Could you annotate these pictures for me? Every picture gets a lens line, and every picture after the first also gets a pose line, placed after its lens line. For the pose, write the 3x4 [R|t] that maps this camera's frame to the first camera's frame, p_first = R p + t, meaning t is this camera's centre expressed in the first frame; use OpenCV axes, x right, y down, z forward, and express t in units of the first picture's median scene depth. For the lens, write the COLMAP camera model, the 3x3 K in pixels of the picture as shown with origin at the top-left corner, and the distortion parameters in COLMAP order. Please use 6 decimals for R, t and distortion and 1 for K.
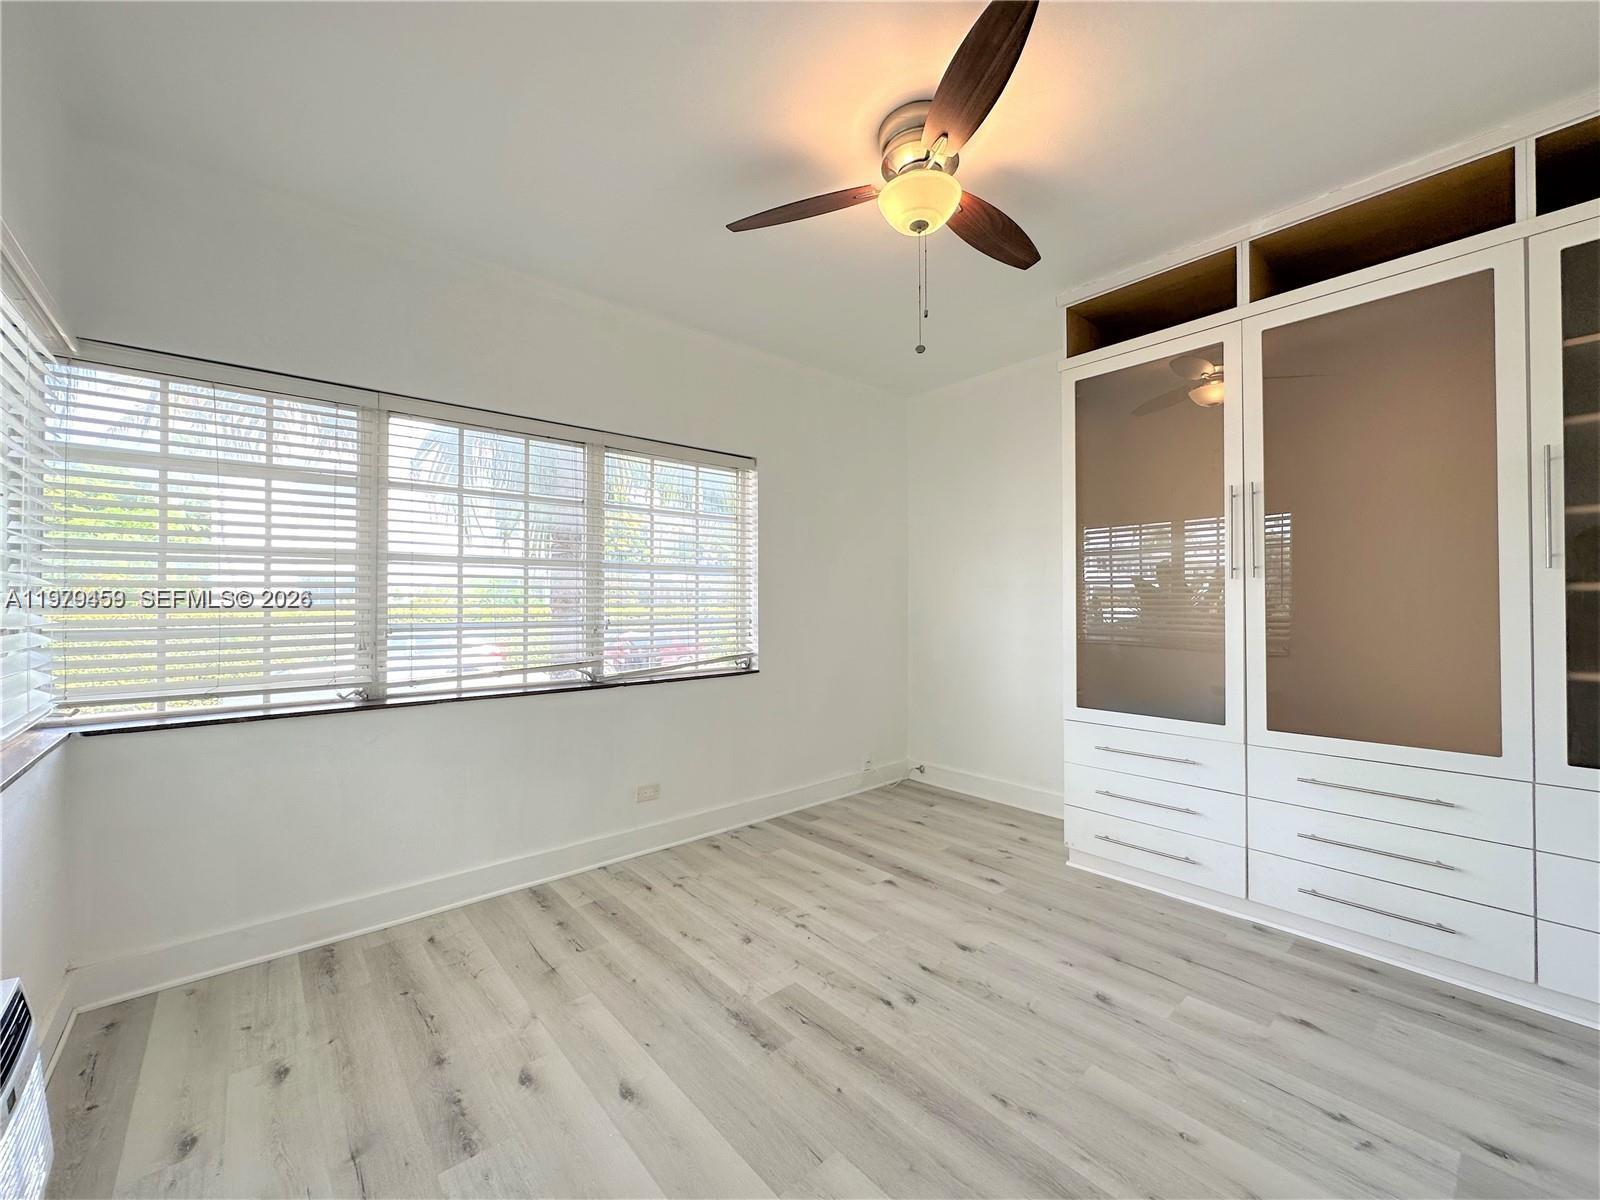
lens RADIAL K [[640.8, 0, 800.5], [0, 640.8, 602.3], [0, 0, 1]] dist [-0.000988, 0.000599]
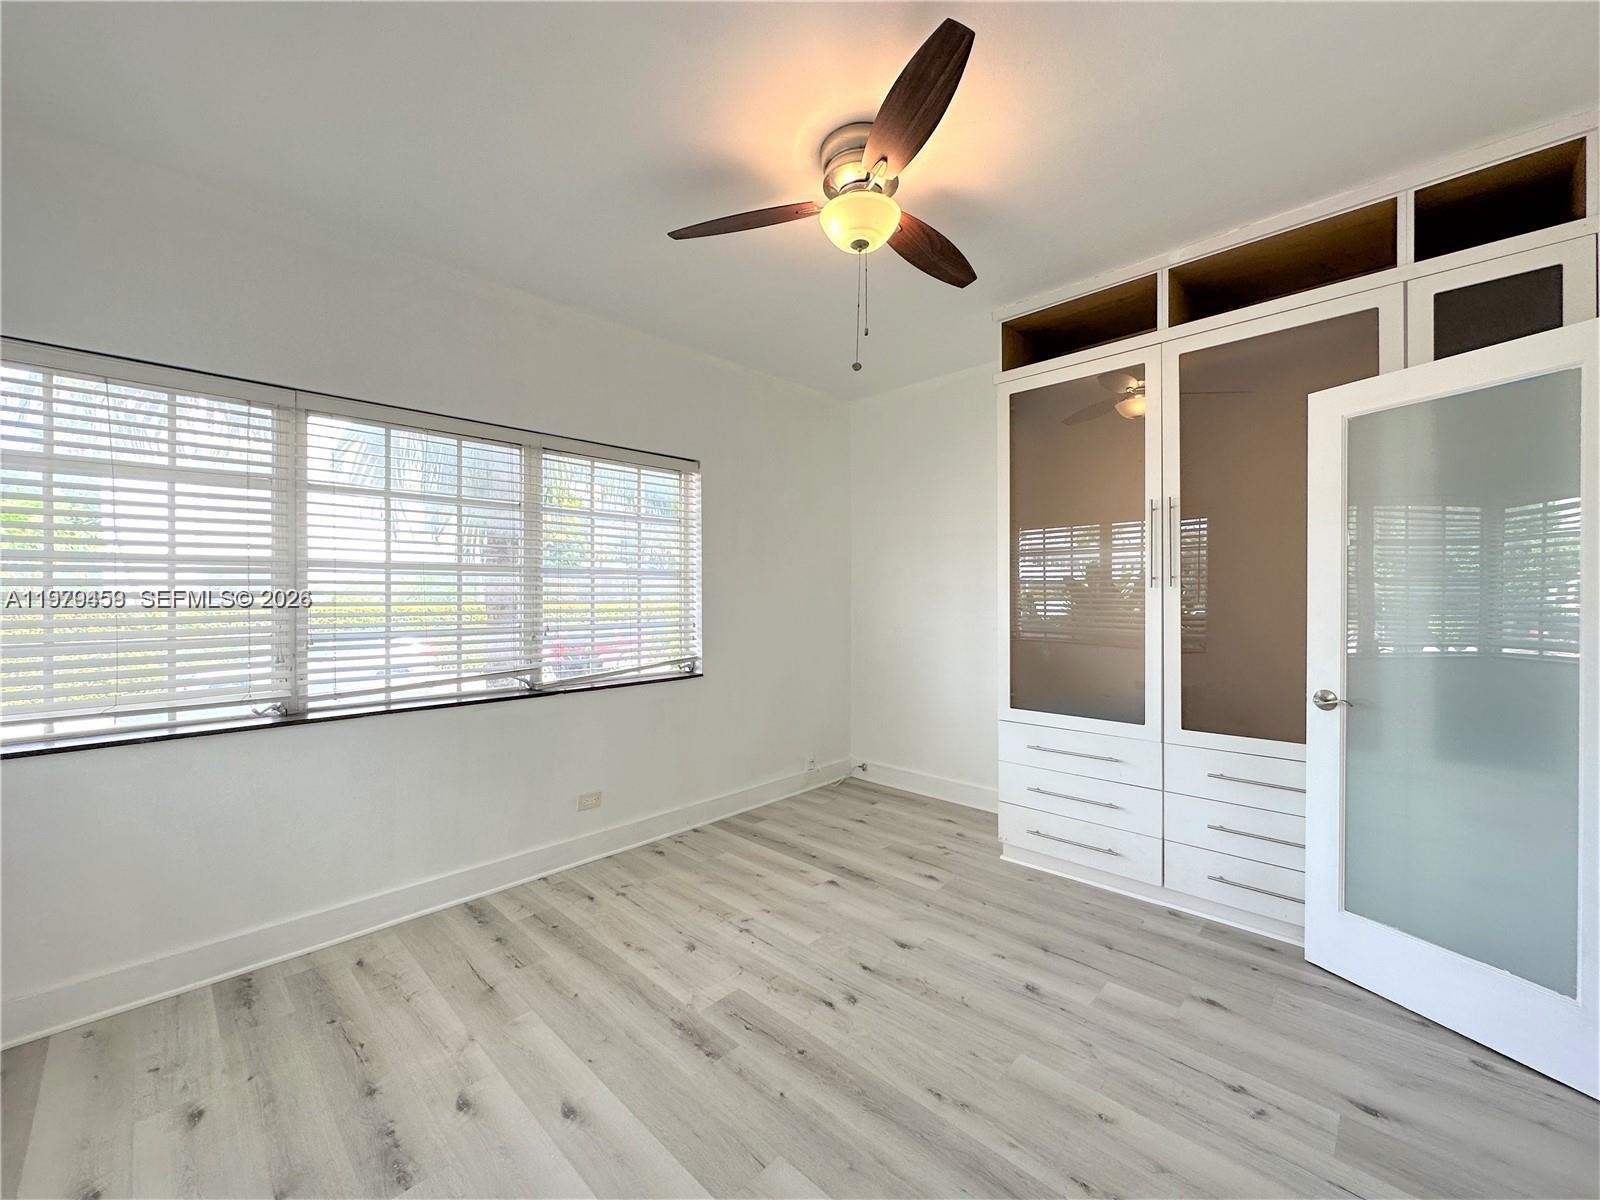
lens RADIAL K [[640.8, 0, 800.5], [0, 640.8, 602.3], [0, 0, 1]] dist [-0.000988, 0.000599]
pose [[0.996330, -0.001926, 0.085579, 0.002274], [0.000950, 0.999934, 0.011441, -0.024568], [-0.085595, -0.011318, 0.996266, -0.009452]]
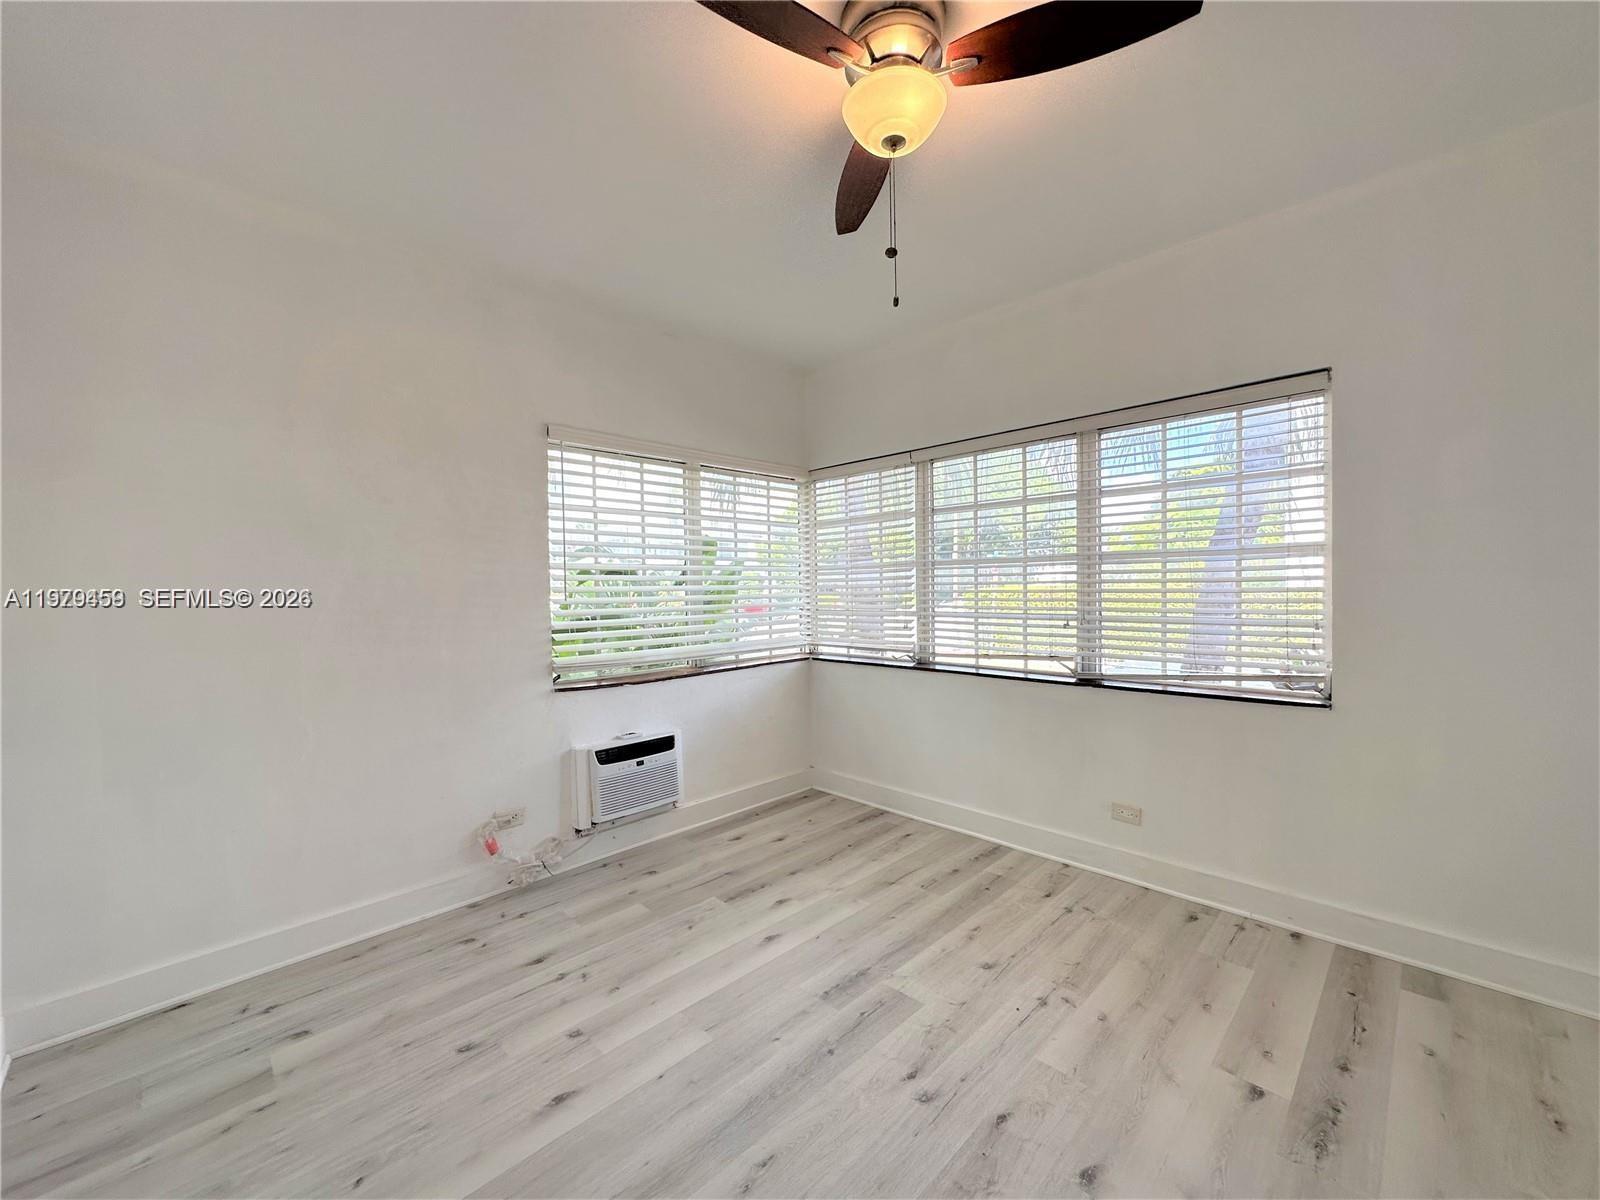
lens RADIAL K [[640.8, 0, 800.5], [0, 640.8, 602.3], [0, 0, 1]] dist [-0.000988, 0.000599]
pose [[0.067902, 0.024885, -0.997382, 0.764630], [0.016051, 0.999532, 0.026031, -0.028818], [0.997563, -0.017776, 0.067470, 0.634296]]
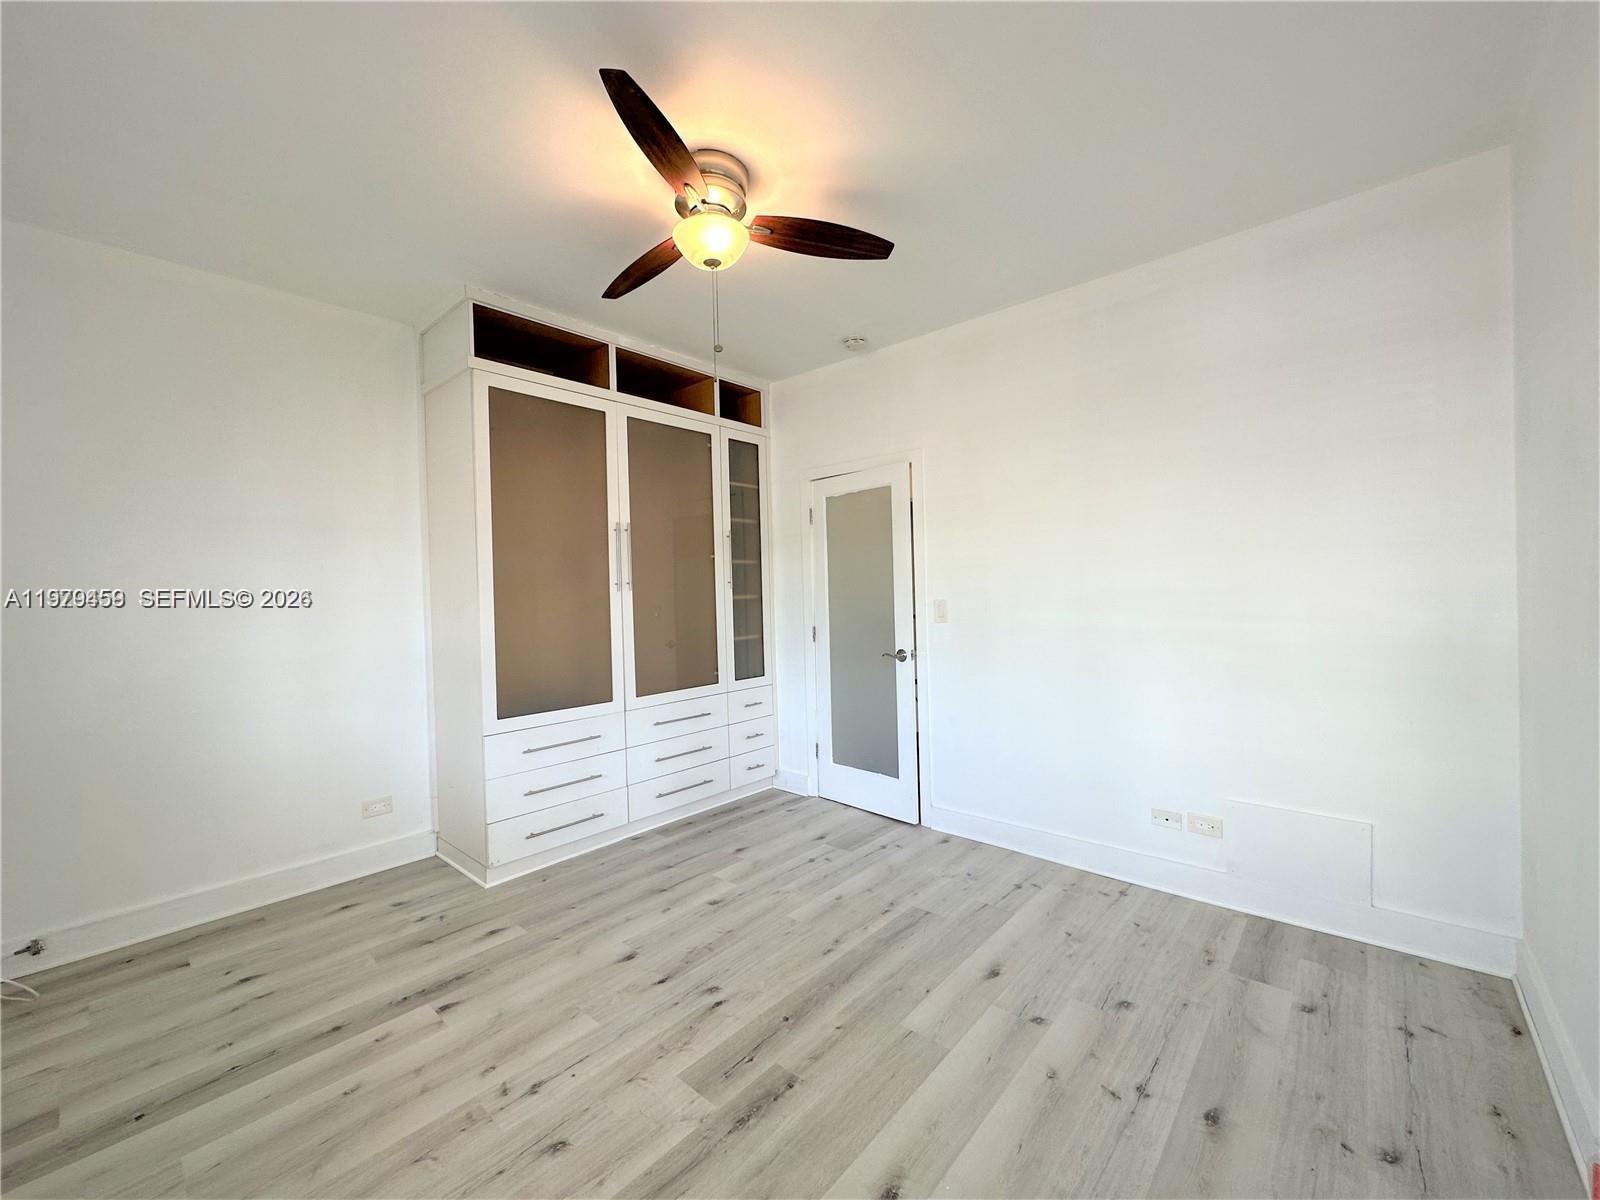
lens RADIAL K [[639.0, 0, 800.0], [0, 639.0, 600.0], [0, 0, 1]] dist [-0.002961, 0.000699]
pose [[-0.127022, -0.003929, 0.991892, -0.700833], [0.022925, 0.999713, 0.006896, -0.018302], [-0.991635, 0.023615, -0.126895, 0.776803]]
